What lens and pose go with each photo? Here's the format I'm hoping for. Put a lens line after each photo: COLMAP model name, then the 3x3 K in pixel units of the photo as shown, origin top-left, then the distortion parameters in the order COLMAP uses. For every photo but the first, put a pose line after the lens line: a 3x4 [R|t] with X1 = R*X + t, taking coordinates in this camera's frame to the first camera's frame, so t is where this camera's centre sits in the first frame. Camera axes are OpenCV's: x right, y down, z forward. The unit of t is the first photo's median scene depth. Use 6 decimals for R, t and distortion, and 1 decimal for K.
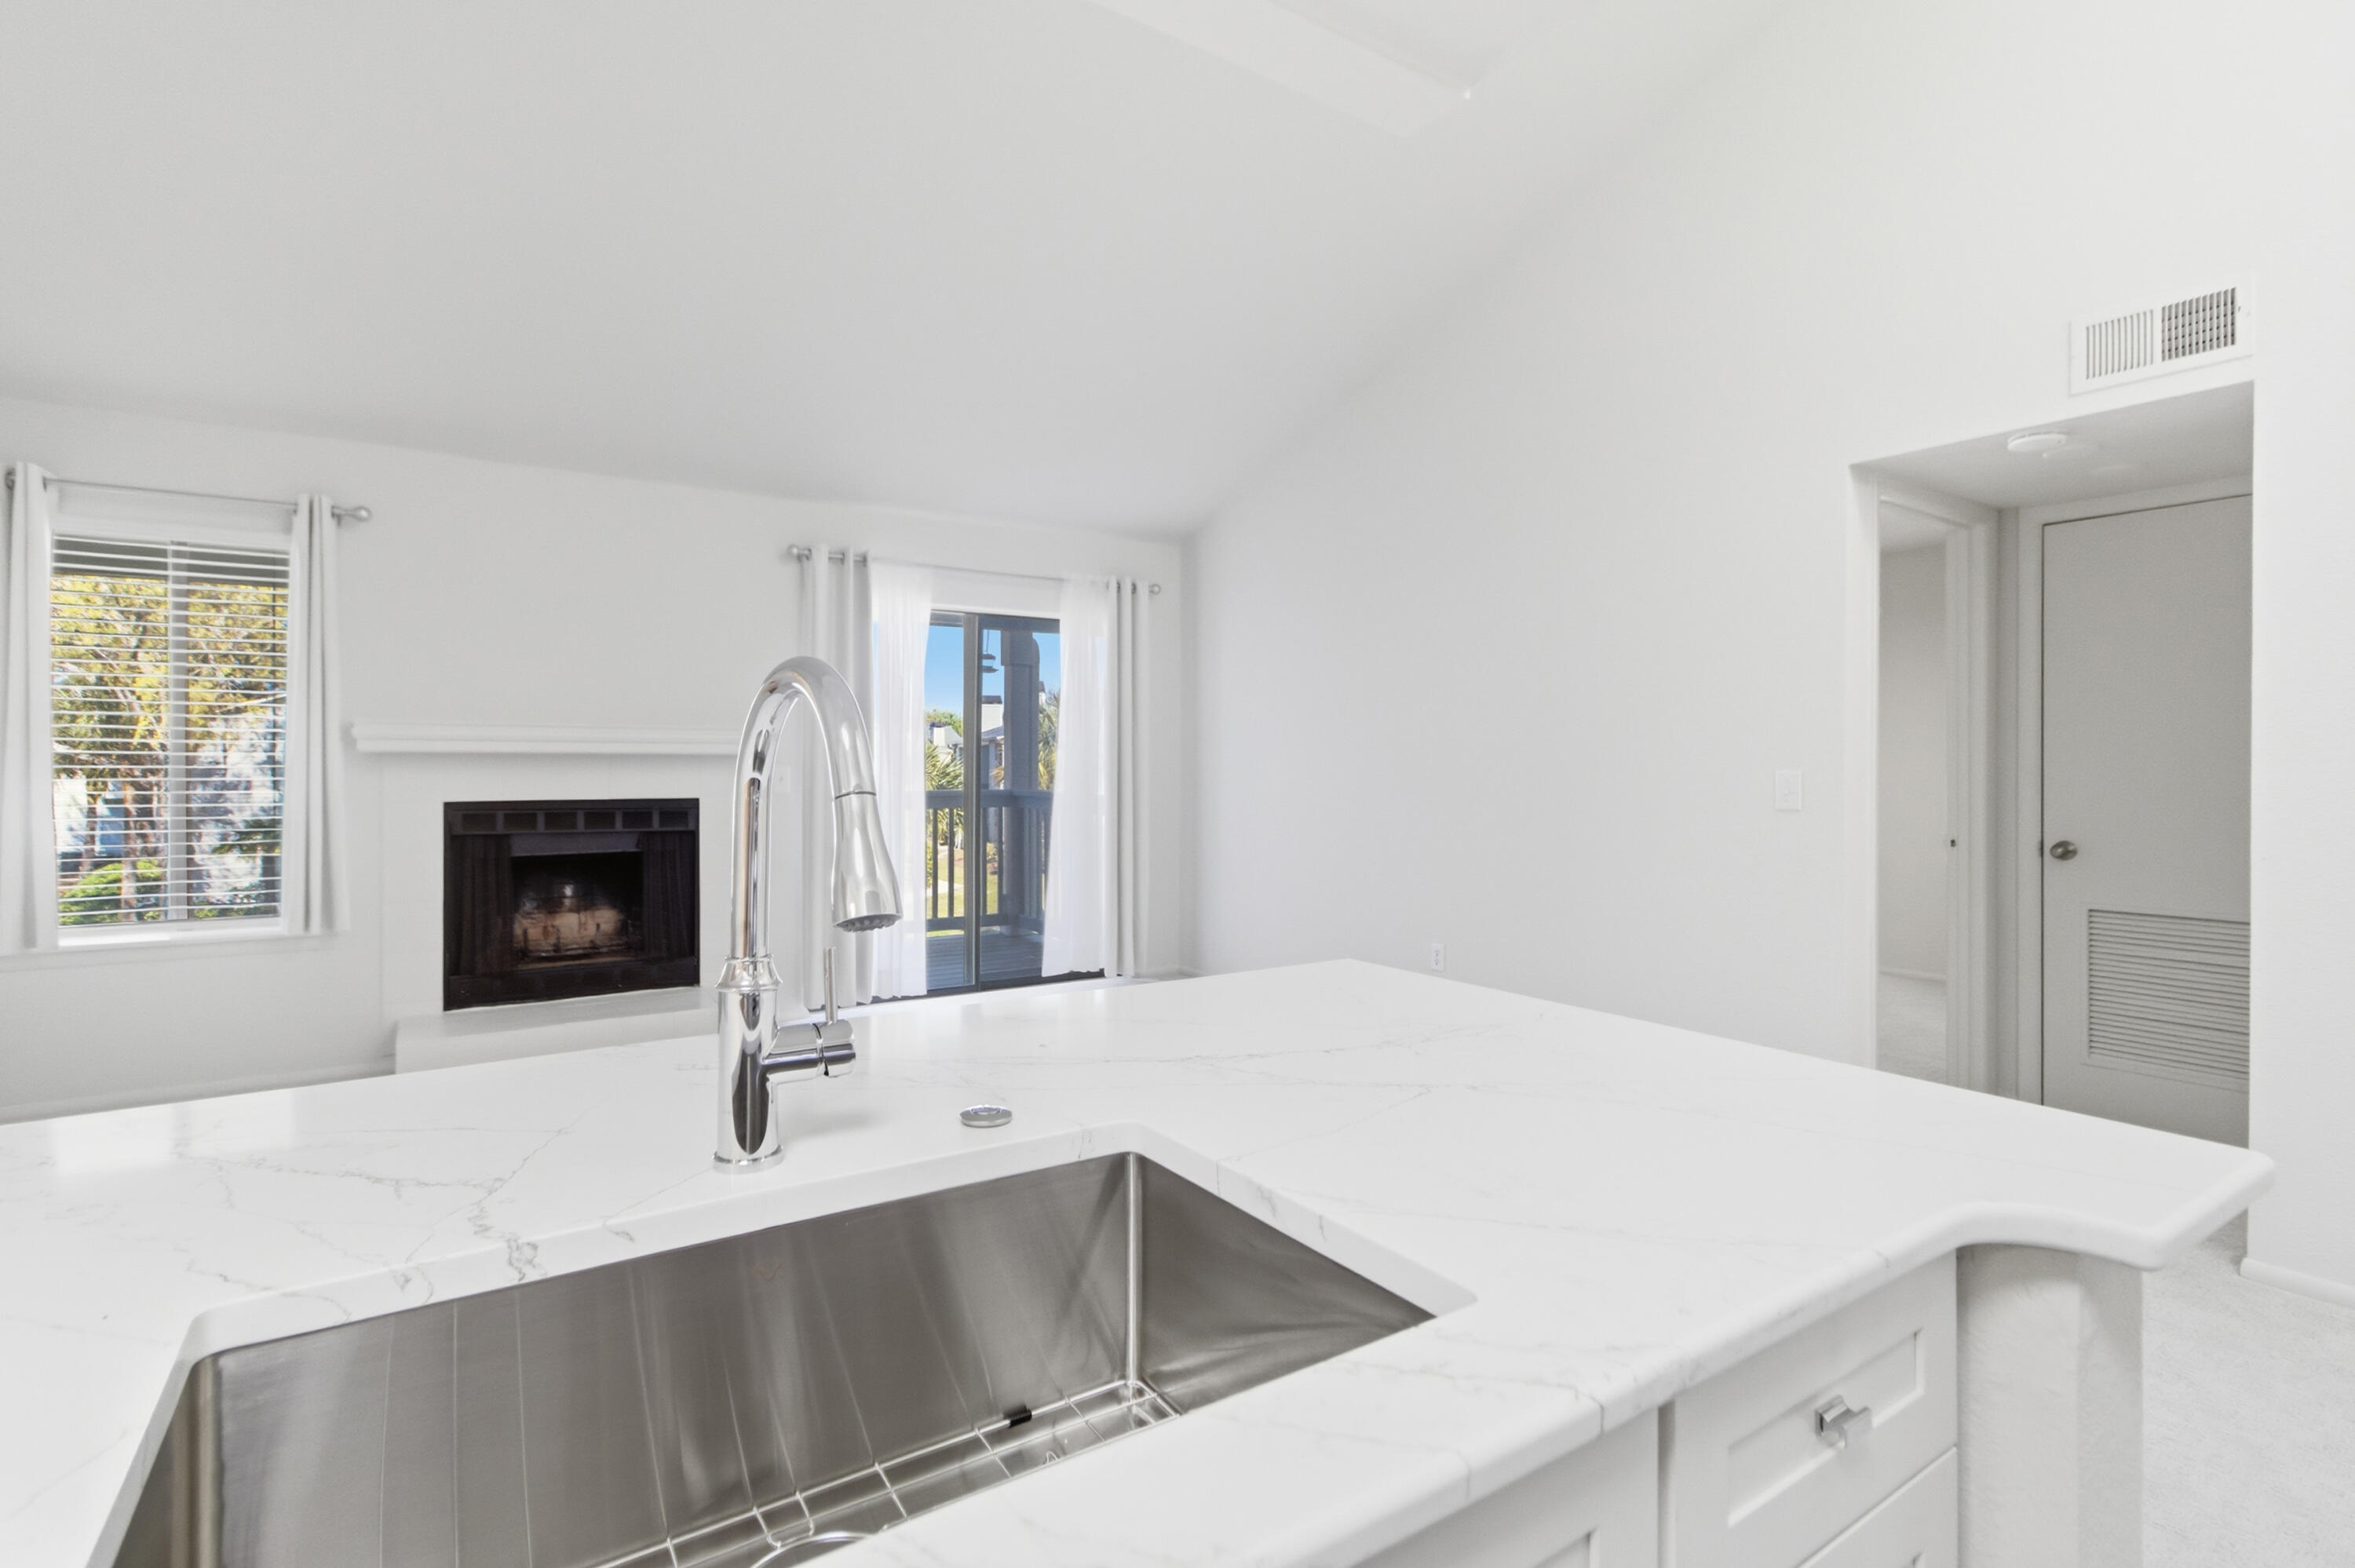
lens RADIAL K [[1148.1, 0, 1167.0], [0, 1148.1, 762.4], [0, 0, 1]] dist [-0.000793, 0.043544]
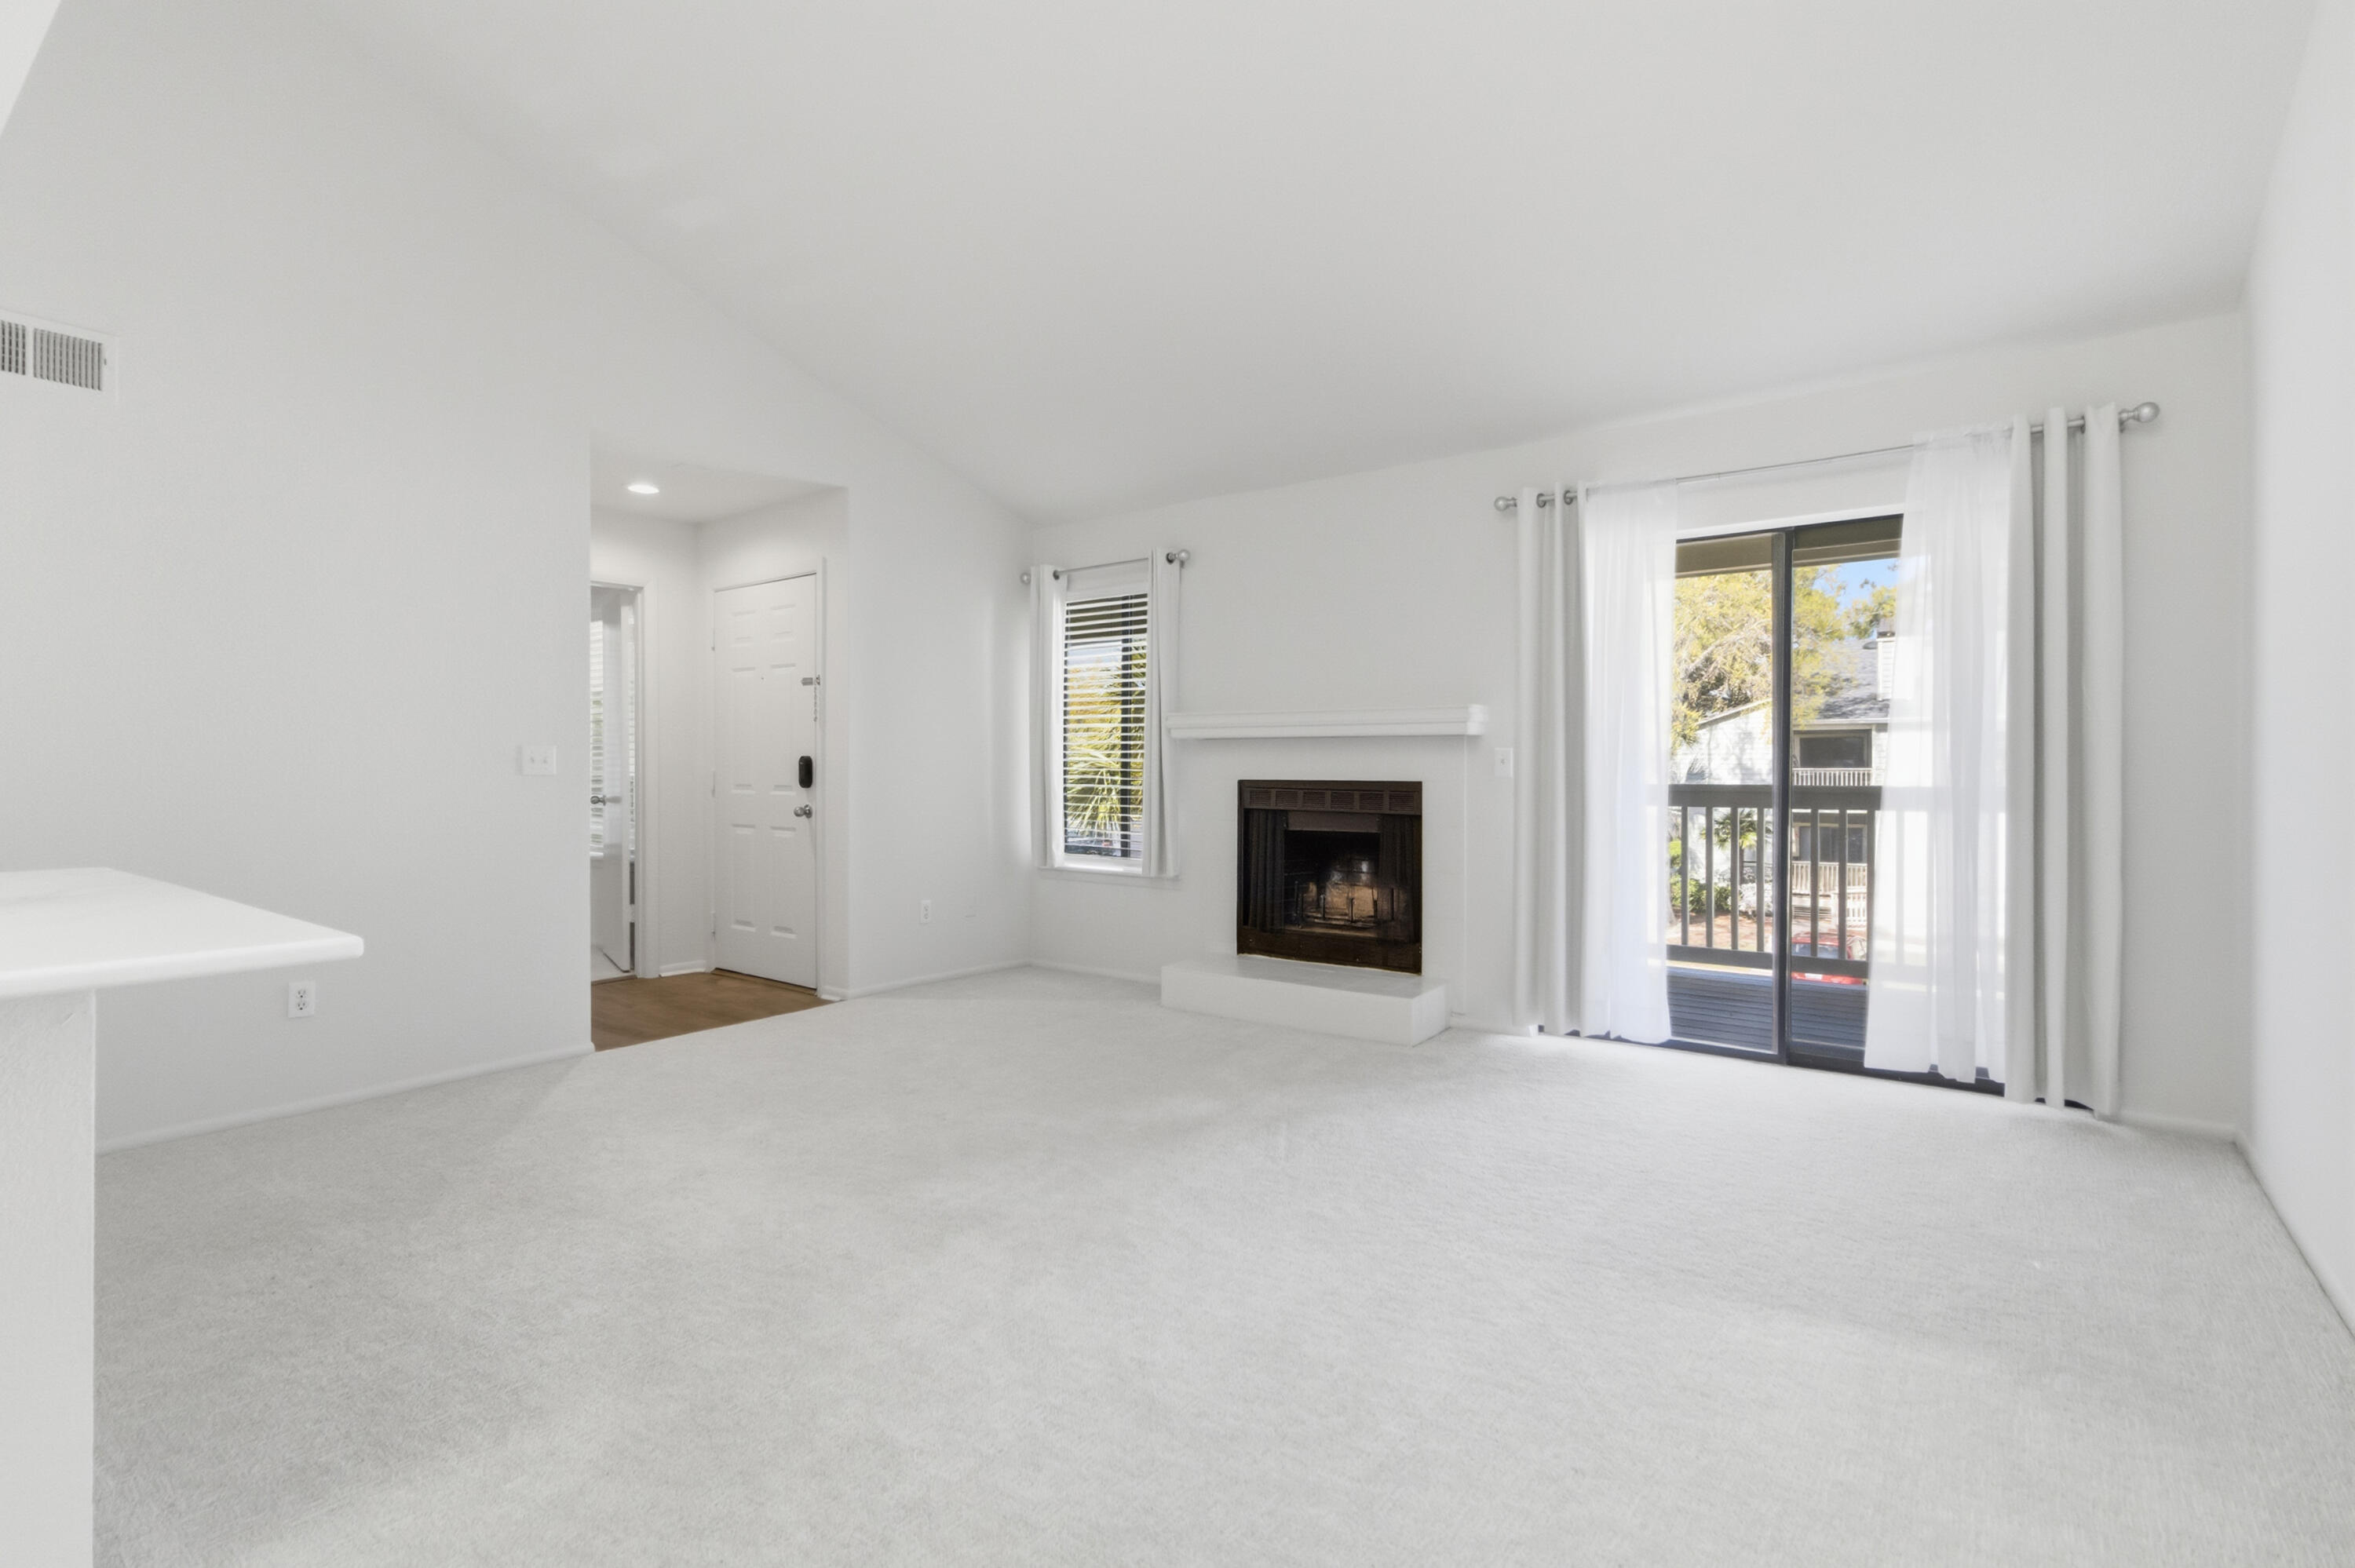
lens RADIAL K [[1135.8, 0, 1176.9], [0, 1135.8, 755.2], [0, 0, 1]] dist [-0.000131, -0.000013]
pose [[0.358016, -0.013744, -0.933614, 0.413513], [0.000857, 0.999896, -0.014391, 0.023080], [0.933715, 0.004352, 0.357991, 0.468201]]
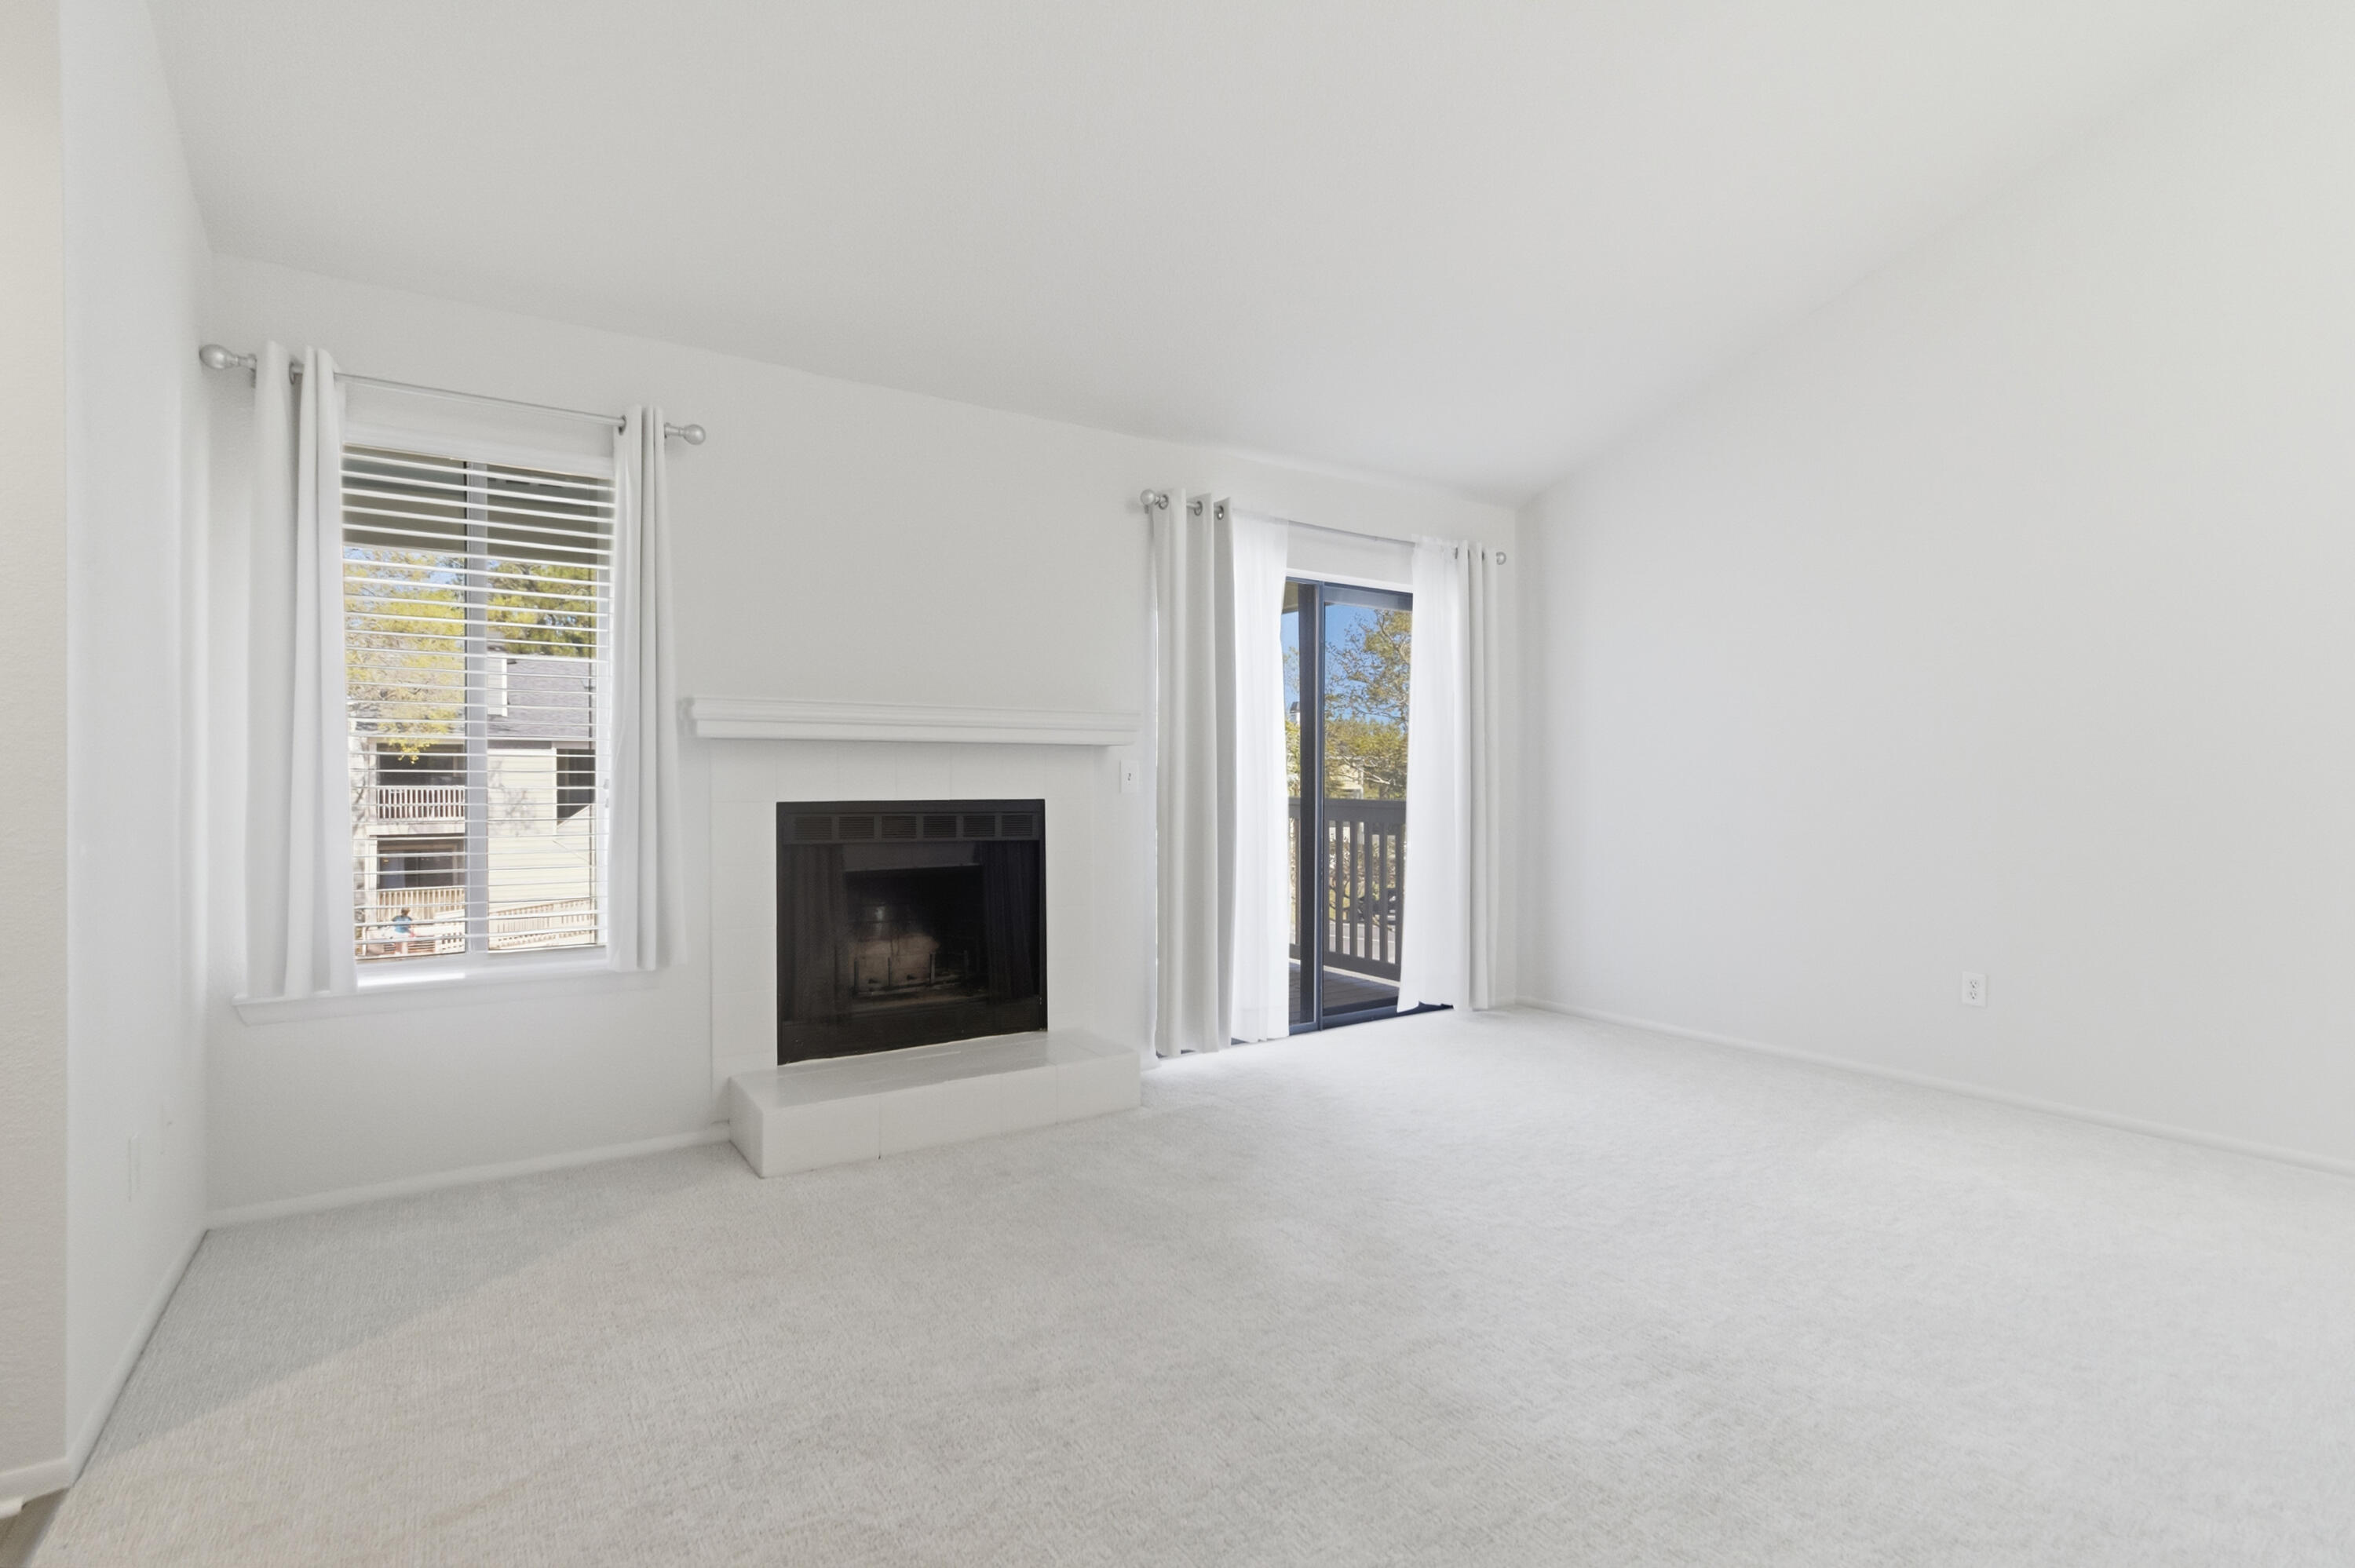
lens RADIAL K [[1130.7, 0, 1177.5], [0, 1130.7, 784.0], [0, 0, 1]] dist [-0.069495, 0.131587]
pose [[0.999701, -0.004248, 0.024082, -0.334463], [0.004235, 0.999991, 0.000584, 0.020262], [-0.024084, -0.000482, 0.999710, 0.202612]]
